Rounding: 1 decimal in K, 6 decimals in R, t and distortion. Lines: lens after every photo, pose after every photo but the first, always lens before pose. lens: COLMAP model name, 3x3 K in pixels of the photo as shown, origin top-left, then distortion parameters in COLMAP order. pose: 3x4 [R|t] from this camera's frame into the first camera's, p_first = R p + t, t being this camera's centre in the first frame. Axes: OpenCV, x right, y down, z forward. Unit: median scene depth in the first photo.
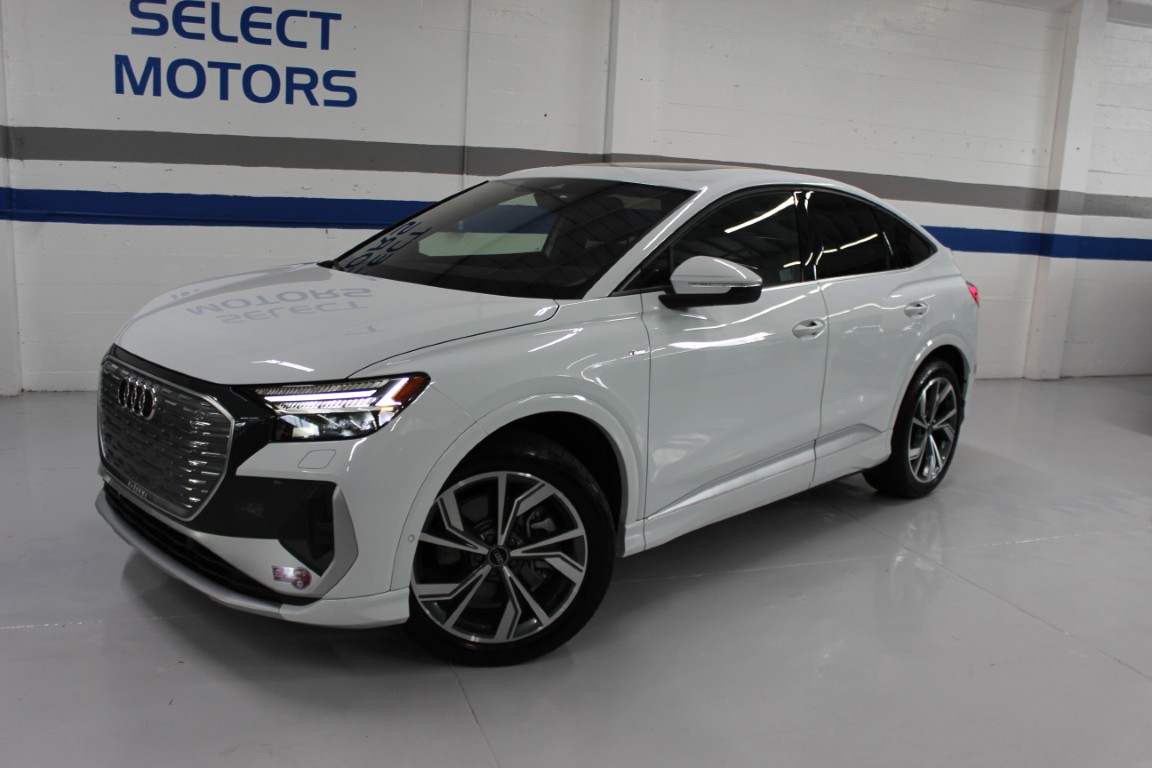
lens RADIAL K [[1004.2, 0, 576.0], [0, 1004.2, 384.0], [0, 0, 1]] dist [-0.151997, 0.136078]
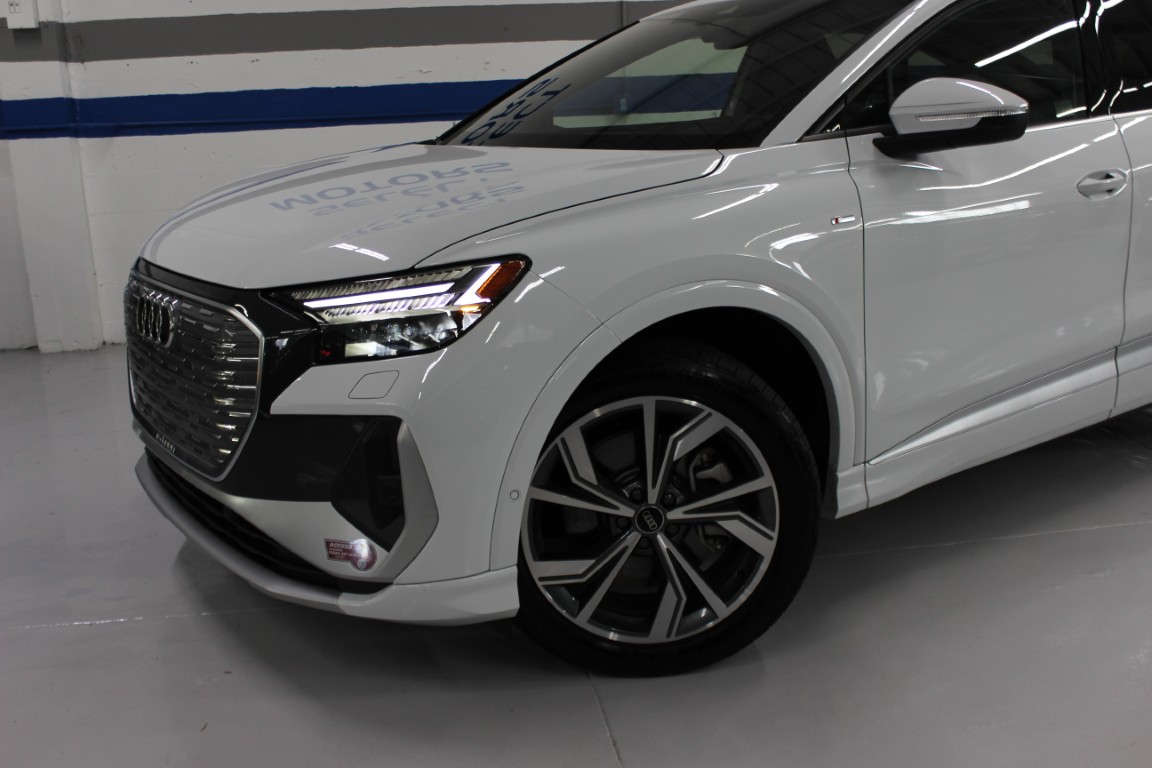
lens RADIAL K [[1191.8, 0, 576.0], [0, 1191.8, 384.0], [0, 0, 1]] dist [-0.129807, 0.150039]
pose [[0.981160, -0.039257, -0.189167, 0.032005], [0.047849, 0.998010, 0.041067, 0.040830], [0.187178, -0.049345, 0.981086, 0.177629]]
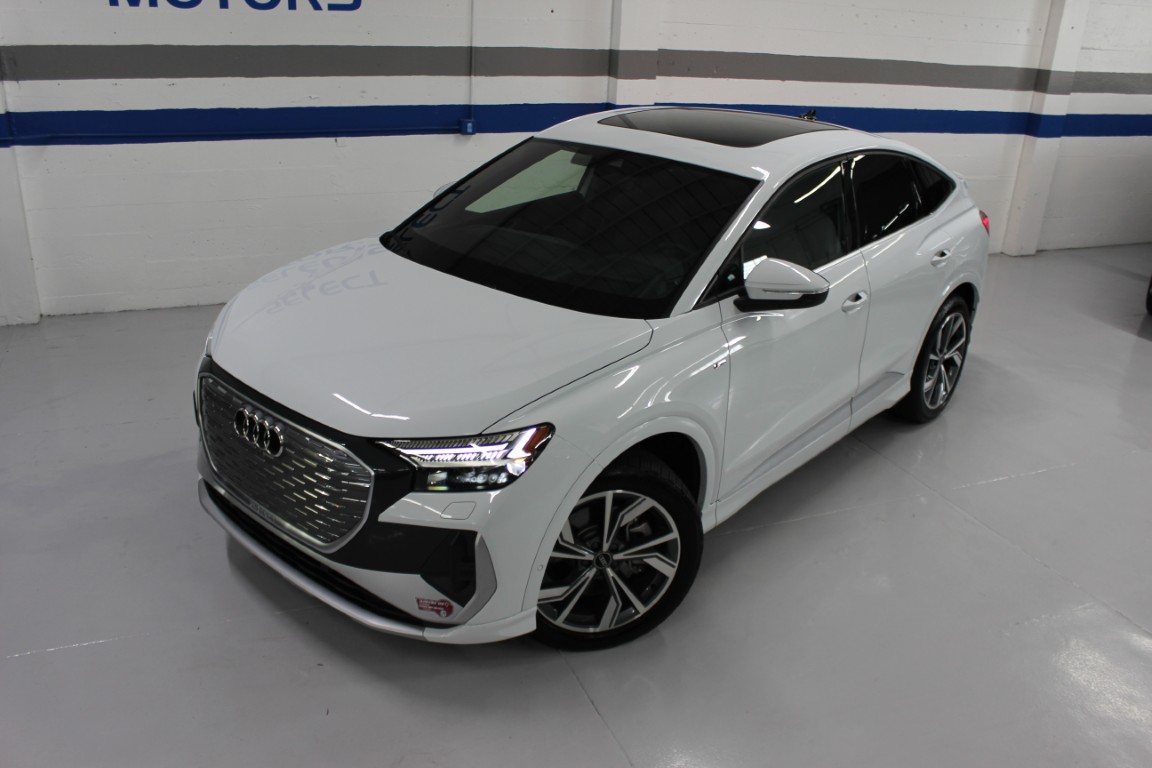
lens RADIAL K [[1004.2, 0, 576.0], [0, 1004.2, 384.0], [0, 0, 1]] dist [-0.151997, 0.136078]
pose [[0.998074, -0.024328, 0.057070, -0.164199], [0.012411, 0.979607, 0.200540, -0.241092], [-0.060785, -0.199446, 0.978022, -0.050433]]
